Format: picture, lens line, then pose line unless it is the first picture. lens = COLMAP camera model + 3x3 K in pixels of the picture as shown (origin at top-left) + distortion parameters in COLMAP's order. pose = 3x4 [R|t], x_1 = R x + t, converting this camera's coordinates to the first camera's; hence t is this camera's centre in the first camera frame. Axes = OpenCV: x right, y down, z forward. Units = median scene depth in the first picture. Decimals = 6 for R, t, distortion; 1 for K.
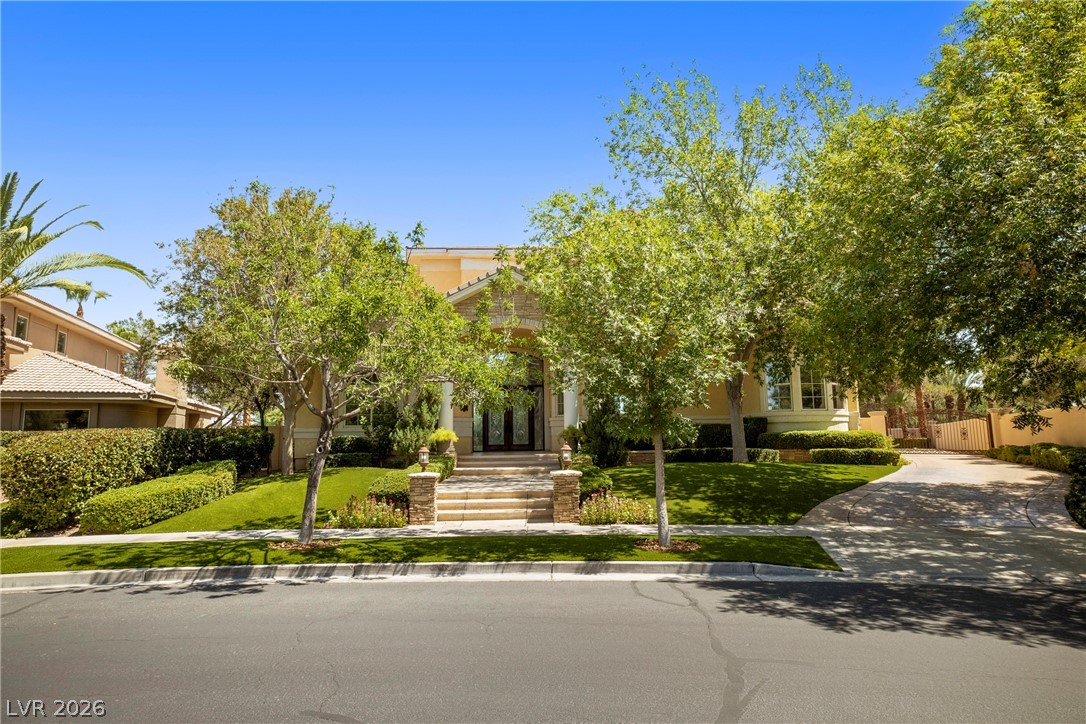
lens RADIAL K [[643.1, 0, 543.0], [0, 643.1, 362.0], [0, 0, 1]] dist [0.000019, 0.003520]
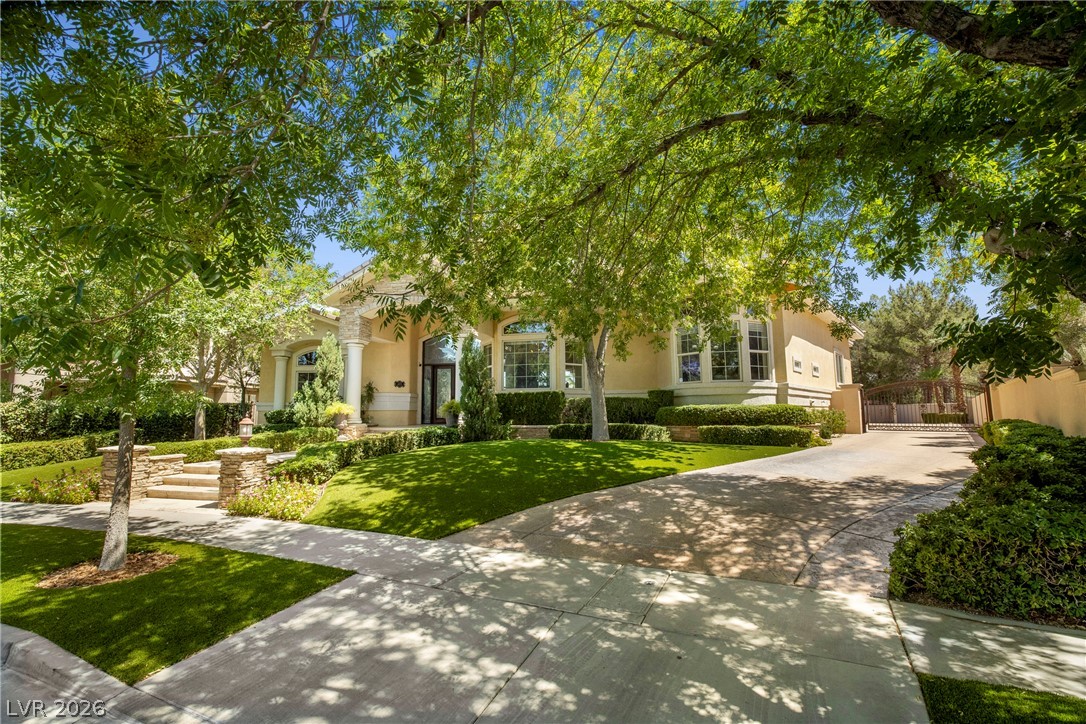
lens RADIAL K [[478.5, 0, 543.0], [0, 478.5, 362.0], [0, 0, 1]] dist [-0.024716, 0.000229]
pose [[0.964831, -0.022792, -0.261882, 0.388746], [0.026281, 0.999606, 0.009828, 0.037886], [0.261555, -0.016365, 0.965050, 0.327298]]
